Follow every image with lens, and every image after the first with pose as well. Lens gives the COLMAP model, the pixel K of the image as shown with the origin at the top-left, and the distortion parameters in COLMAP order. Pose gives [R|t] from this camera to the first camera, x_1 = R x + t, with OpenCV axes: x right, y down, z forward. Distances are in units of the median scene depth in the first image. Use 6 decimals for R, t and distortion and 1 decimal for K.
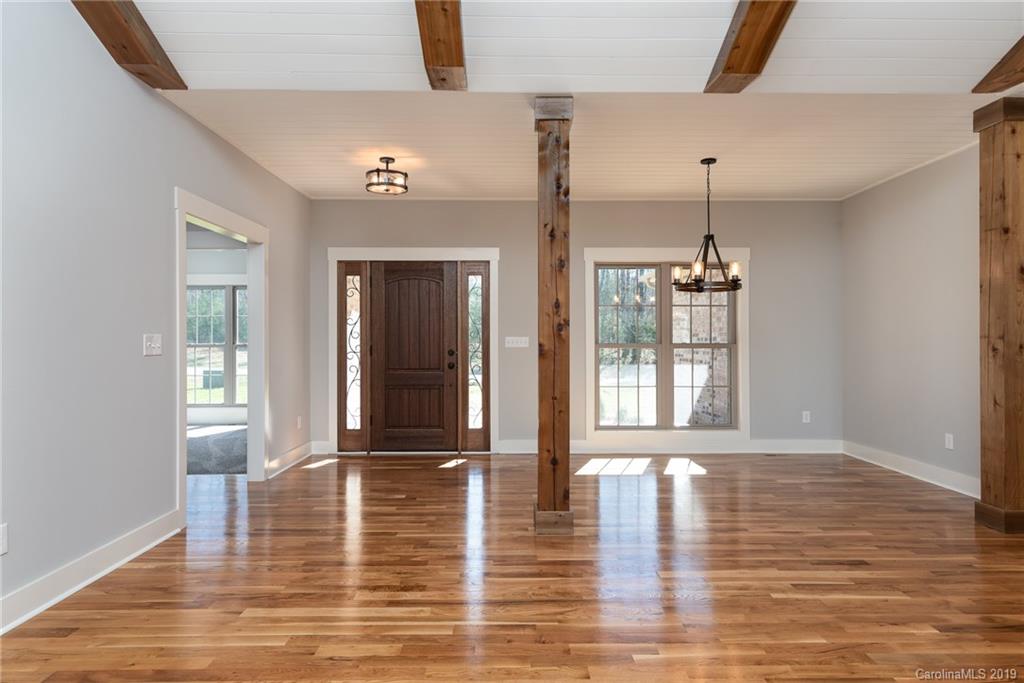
lens RADIAL K [[597.7, 0, 500.9], [0, 597.7, 340.7], [0, 0, 1]] dist [0.003086, 0.000348]
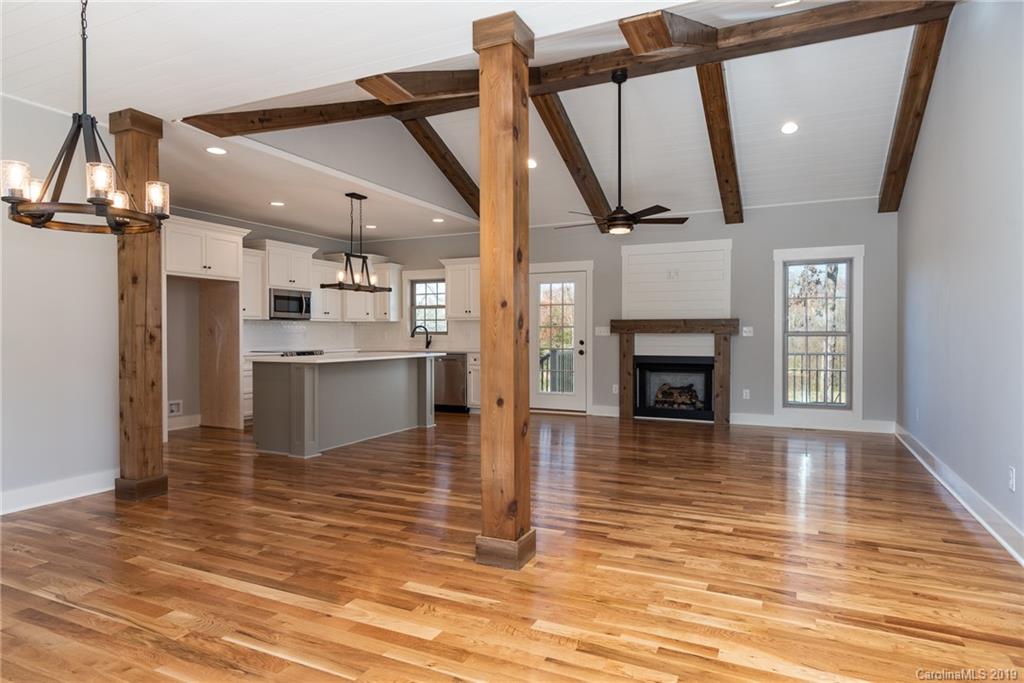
lens RADIAL K [[605.9, 0, 507.8], [0, 605.9, 335.5], [0, 0, 1]] dist [0.000162, -0.000560]
pose [[-0.908014, -0.003383, 0.418927, -0.304564], [-0.000900, 0.999981, 0.006125, 0.005522], [-0.418940, 0.005185, -0.907999, 2.065525]]
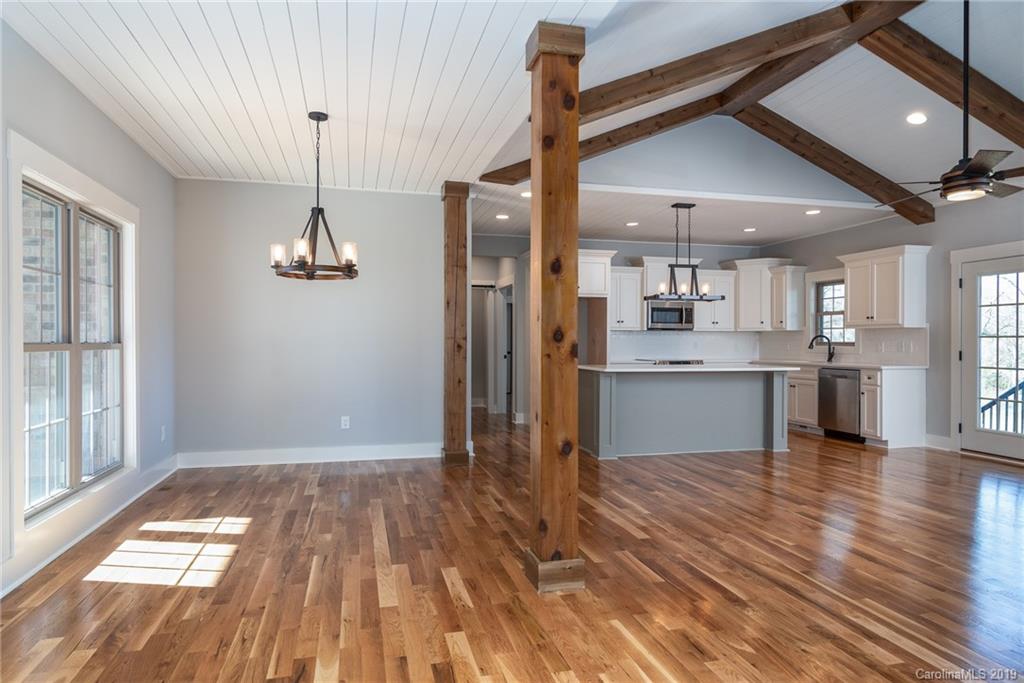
lens RADIAL K [[597.7, 0, 500.9], [0, 597.7, 340.7], [0, 0, 1]] dist [0.003086, 0.000348]
pose [[-0.246869, -0.006011, 0.969030, -0.777873], [-0.003513, 0.999980, 0.005308, -0.008826], [-0.969042, -0.002094, -0.246885, 1.495207]]
